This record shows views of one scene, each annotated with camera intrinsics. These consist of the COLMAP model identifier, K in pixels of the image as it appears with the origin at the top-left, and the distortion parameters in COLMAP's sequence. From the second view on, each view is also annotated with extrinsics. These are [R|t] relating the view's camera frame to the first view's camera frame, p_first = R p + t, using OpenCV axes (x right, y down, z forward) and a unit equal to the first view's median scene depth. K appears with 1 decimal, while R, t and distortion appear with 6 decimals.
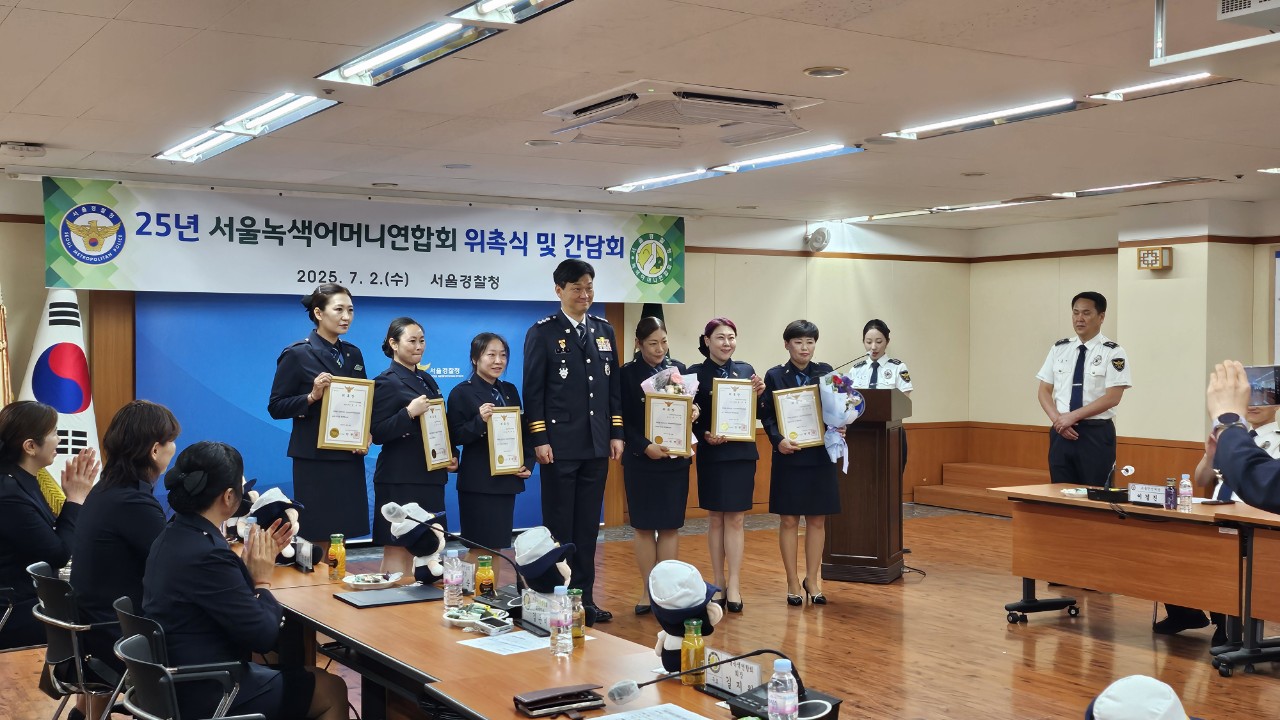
lens RADIAL K [[1523.2, 0, 666.5], [0, 1523.2, 385.3], [0, 0, 1]] dist [0.098697, -0.078630]
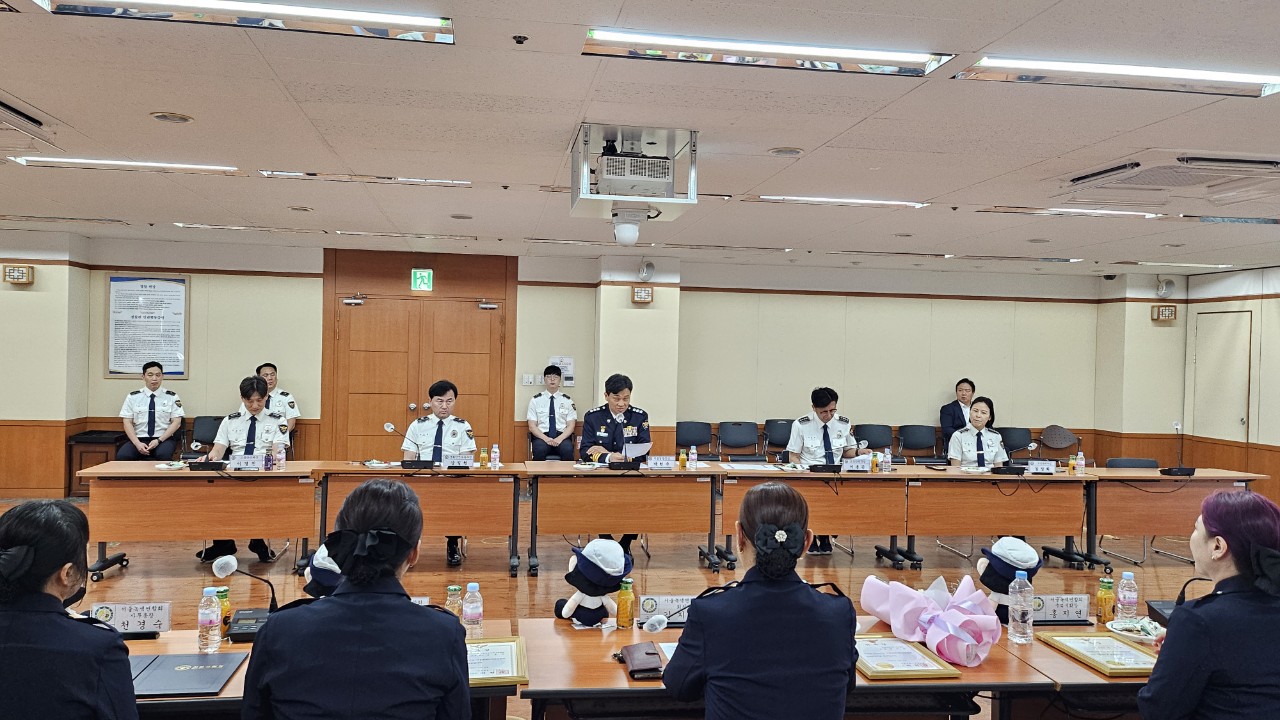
lens RADIAL K [[964.8, 0, 638.1], [0, 964.8, 357.0], [0, 0, 1]] dist [0.098227, -0.110608]
pose [[0.383019, -0.003679, 0.923733, -0.271595], [-0.000358, 0.999991, 0.004131, -0.021420], [-0.923741, -0.001913, 0.383014, 0.254102]]
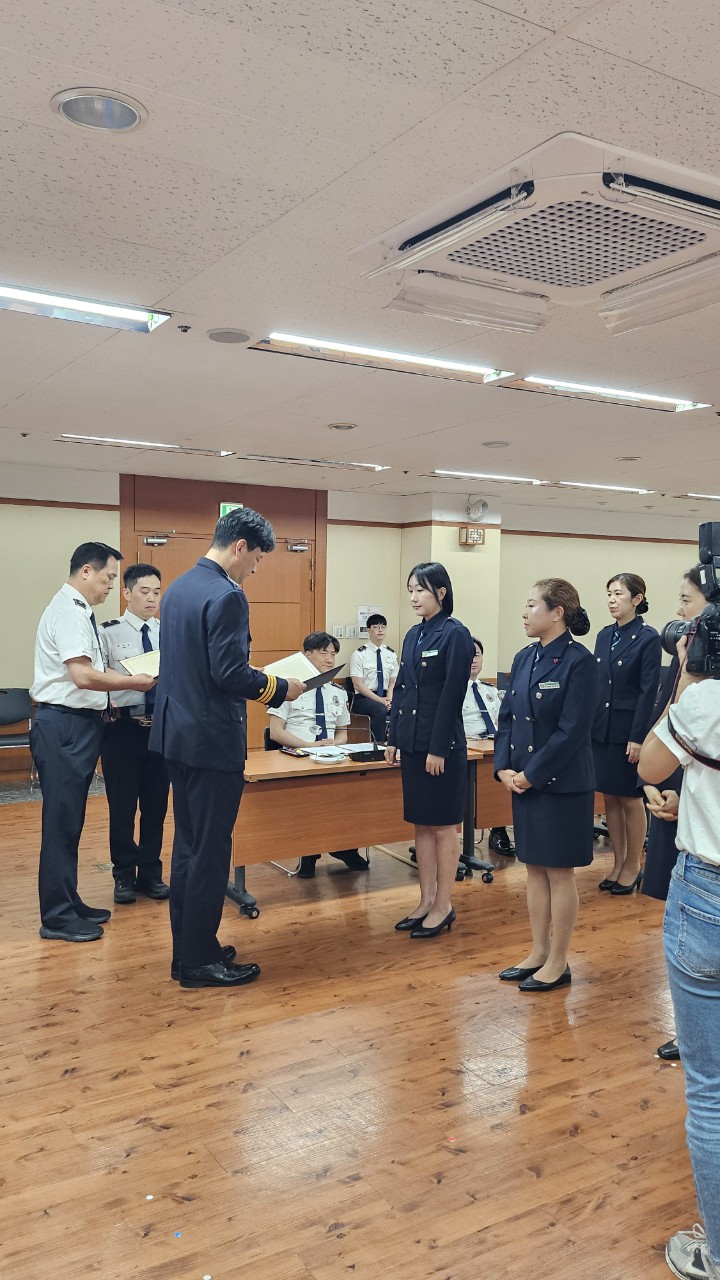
lens RADIAL K [[967.8, 0, 358.7], [0, 967.8, 647.1], [0, 0, 1]] dist [0.098250, -0.116636]
pose [[0.002926, -0.054997, 0.998482, -0.278494], [0.009448, 0.998443, 0.054967, -0.028819], [-0.999951, 0.009273, 0.003441, 0.755812]]
